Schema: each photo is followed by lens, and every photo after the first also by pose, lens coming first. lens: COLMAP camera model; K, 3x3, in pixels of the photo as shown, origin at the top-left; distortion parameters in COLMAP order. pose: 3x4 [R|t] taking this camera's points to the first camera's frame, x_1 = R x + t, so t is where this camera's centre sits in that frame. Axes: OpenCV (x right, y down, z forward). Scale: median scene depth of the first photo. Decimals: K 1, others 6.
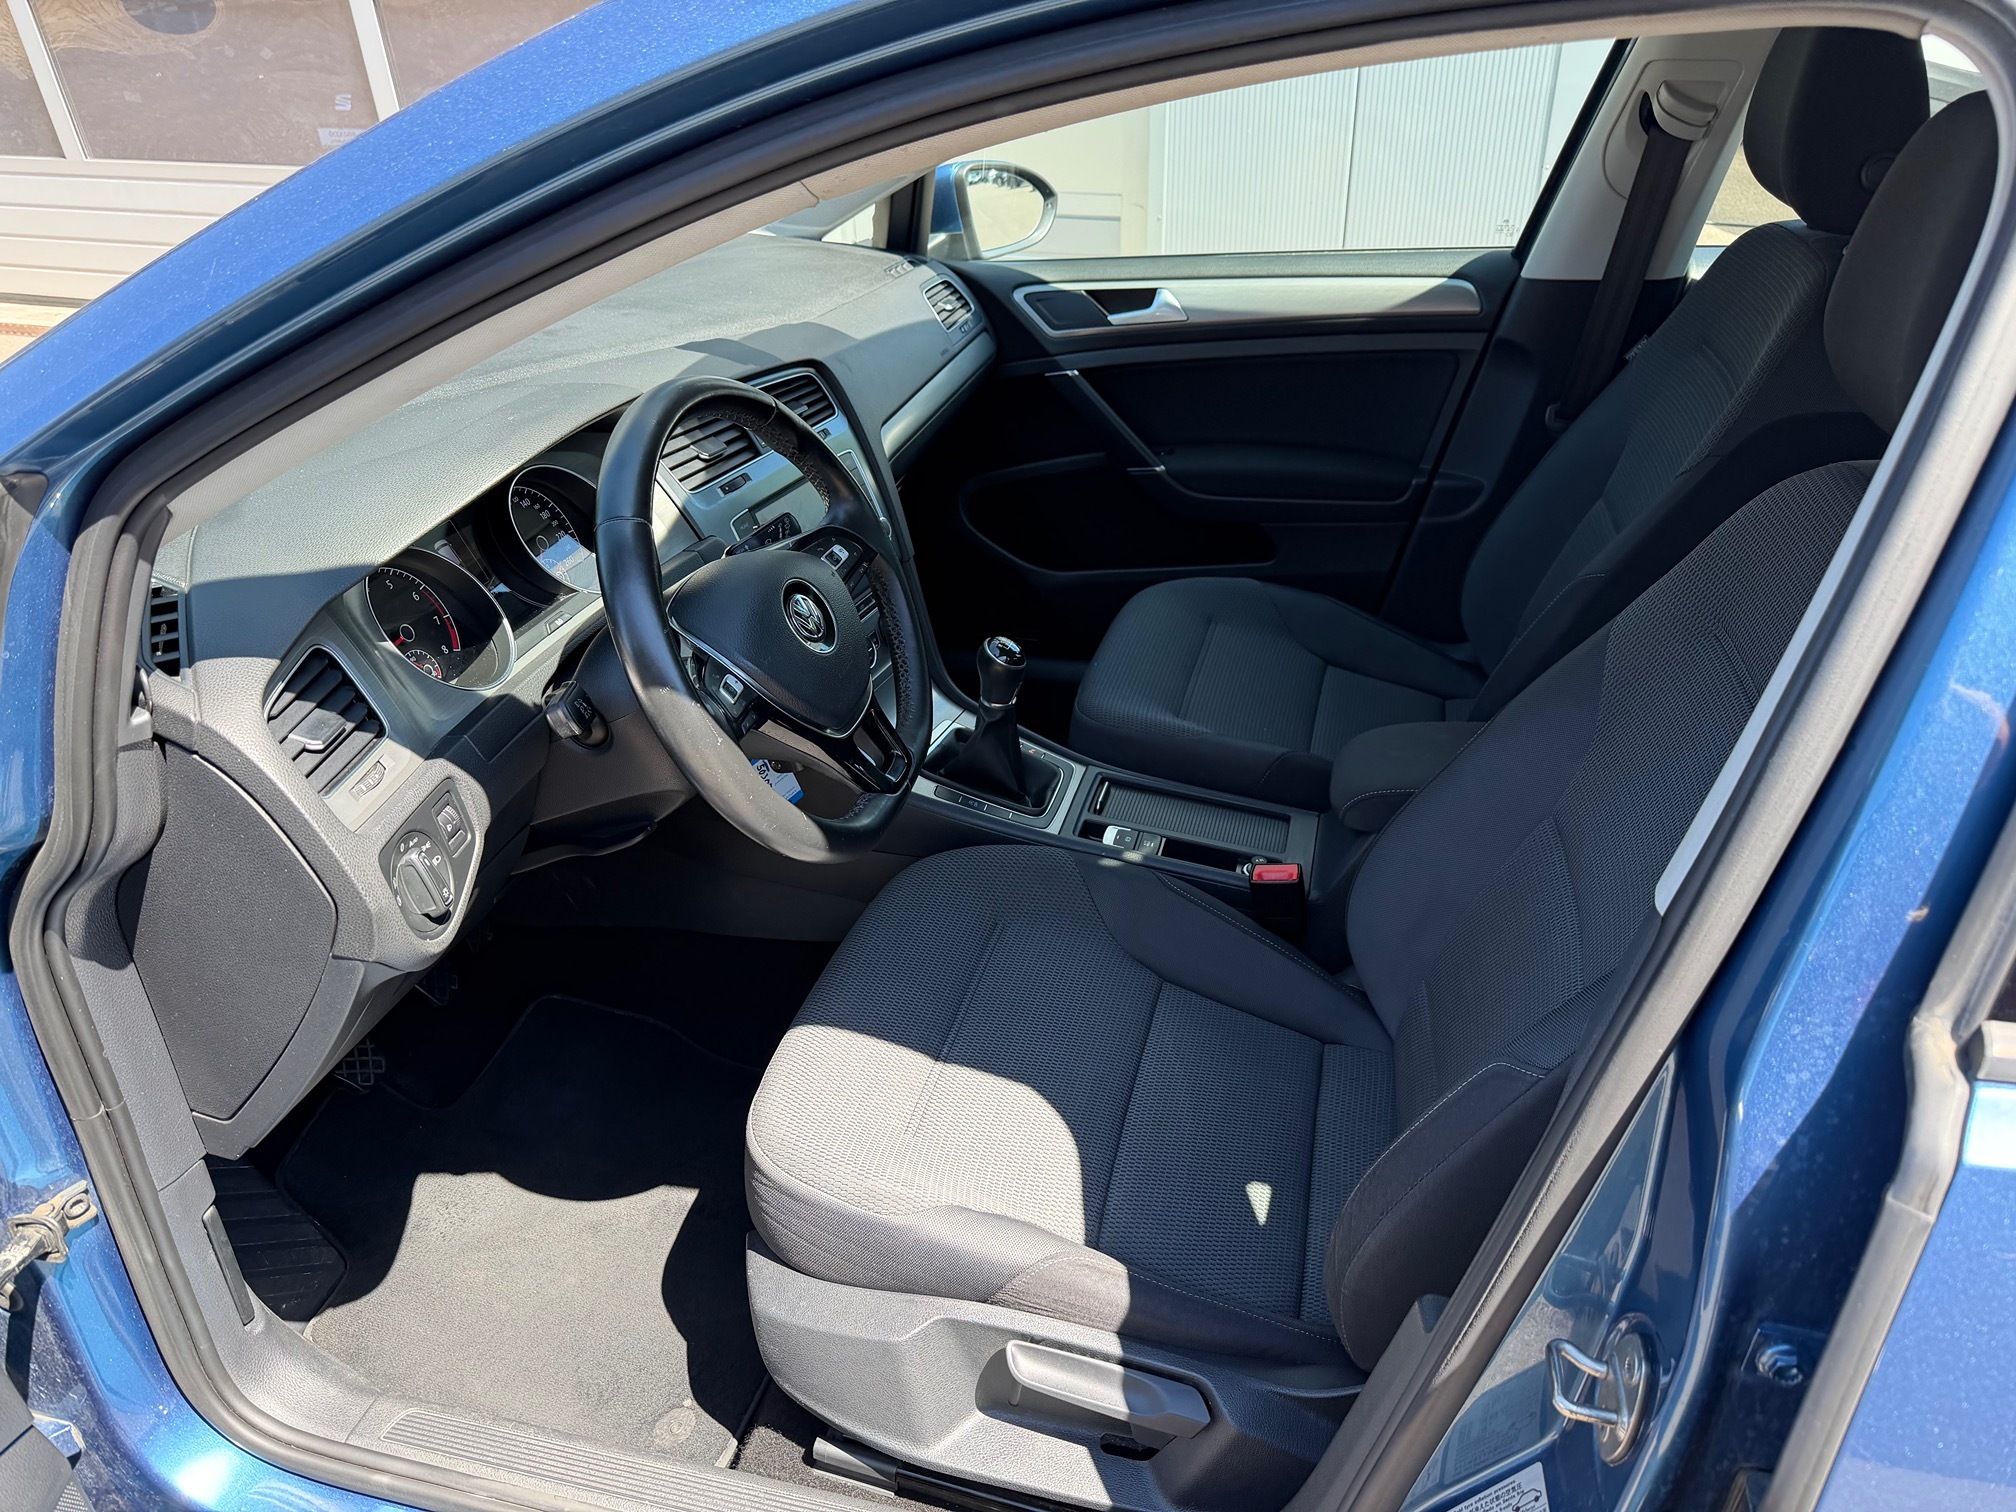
lens RADIAL K [[1365.4, 0, 1011.1], [0, 1365.4, 753.2], [0, 0, 1]] dist [0.004913, 0.001466]
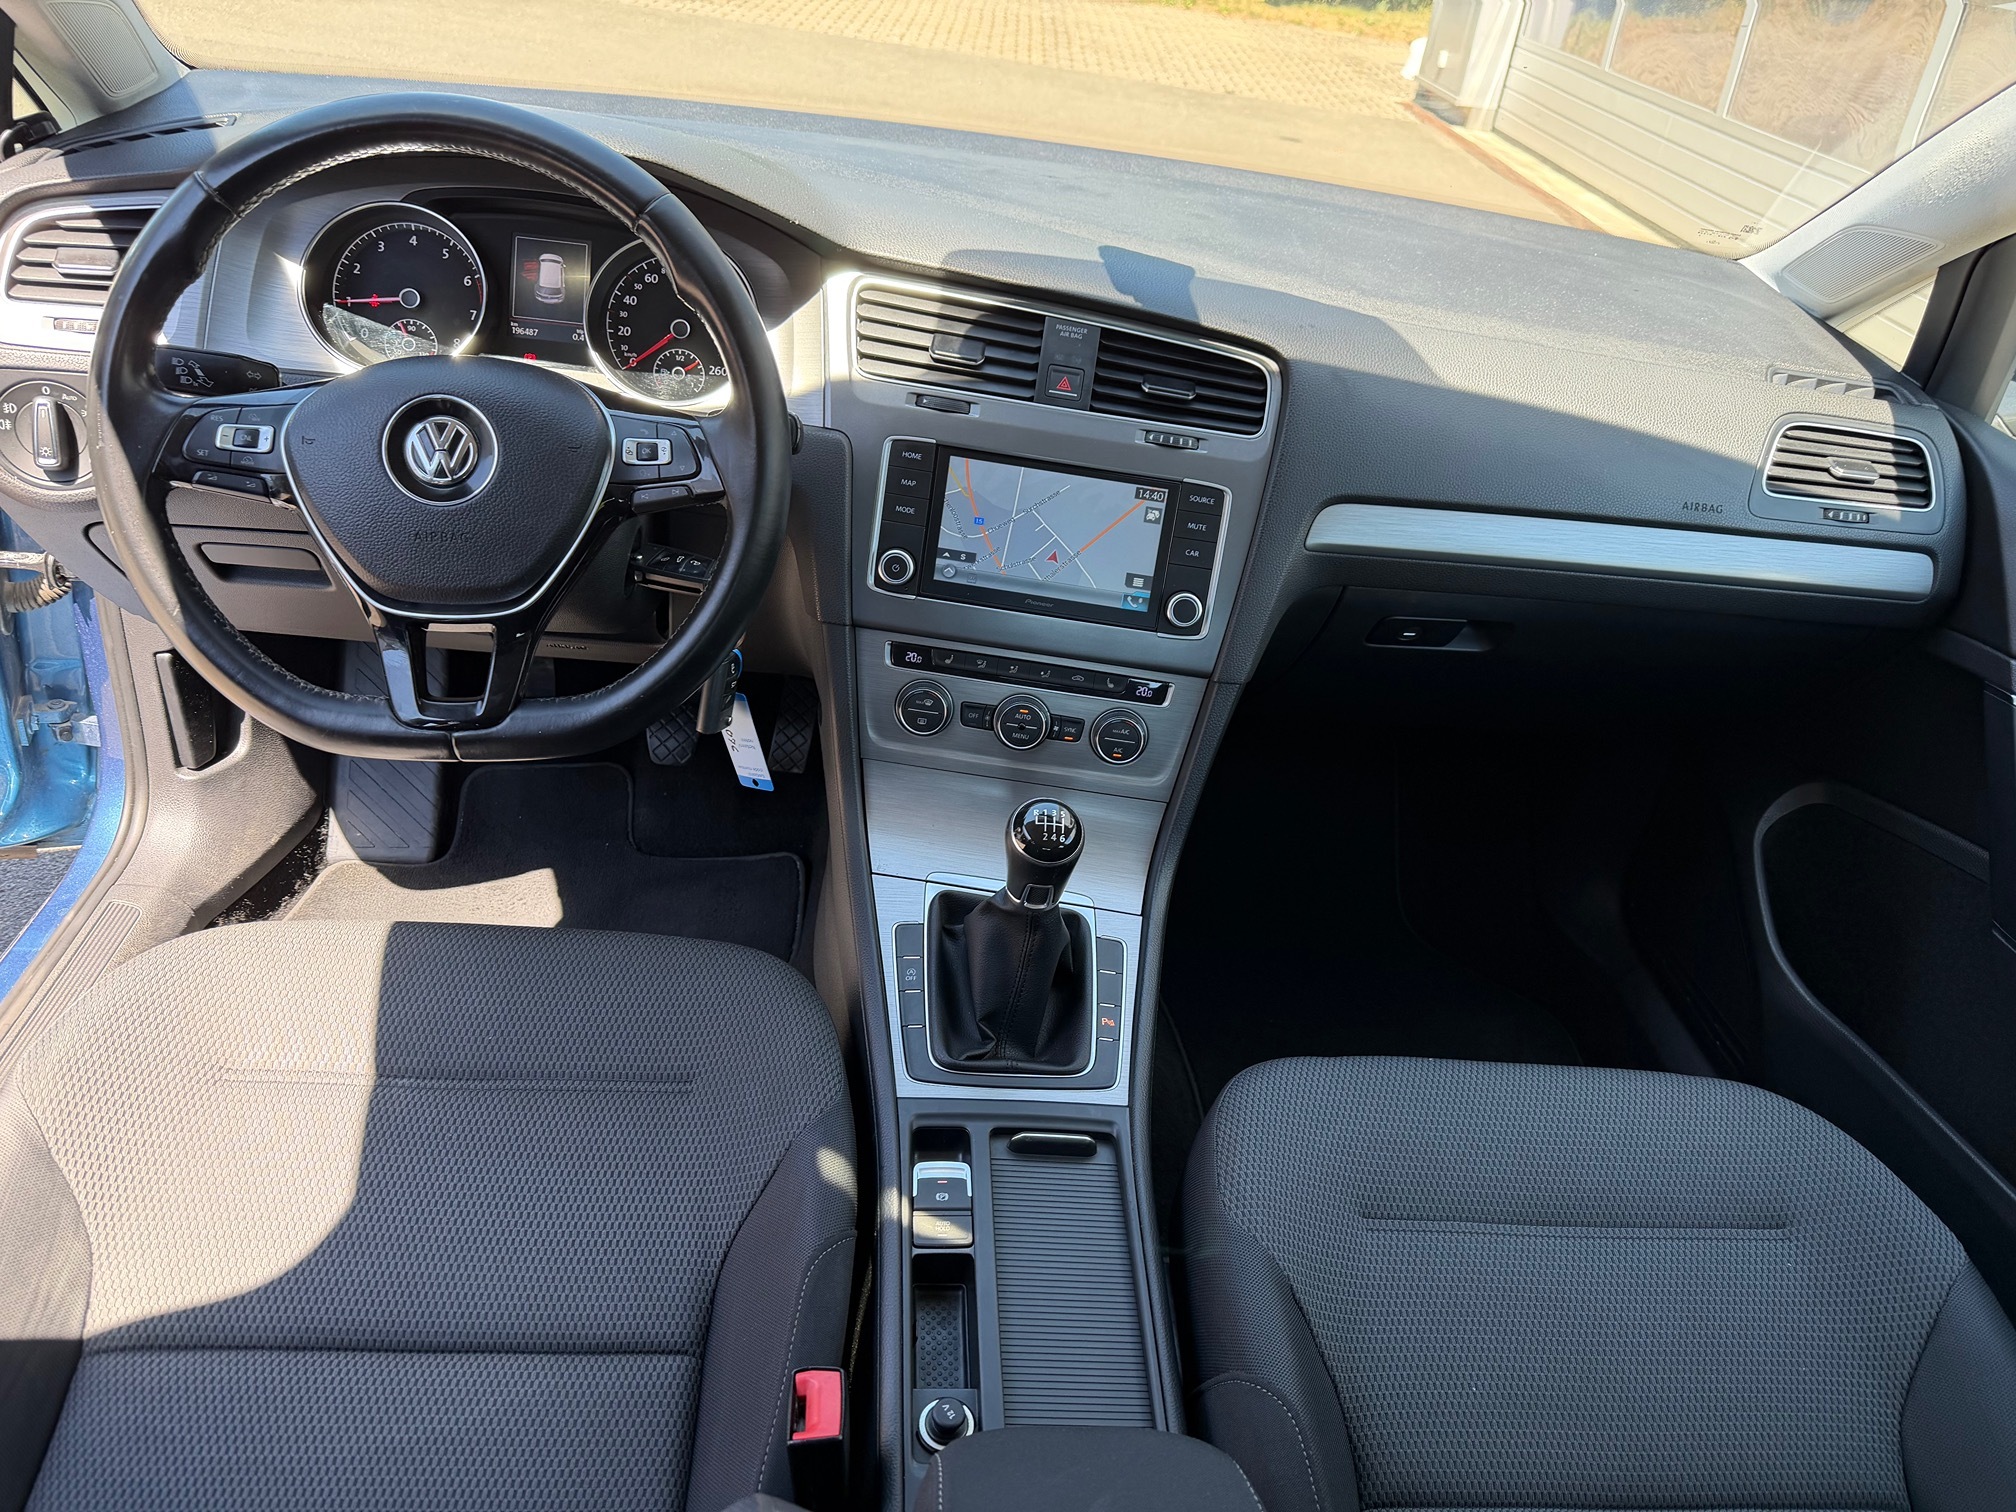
lens RADIAL K [[1365.4, 0, 1011.1], [0, 1365.4, 753.2], [0, 0, 1]] dist [0.004913, 0.001466]
pose [[0.335049, 0.543178, -0.769870, 0.436179], [-0.587365, 0.759306, 0.280101, -0.257081], [0.736712, 0.358348, 0.573448, 0.614977]]
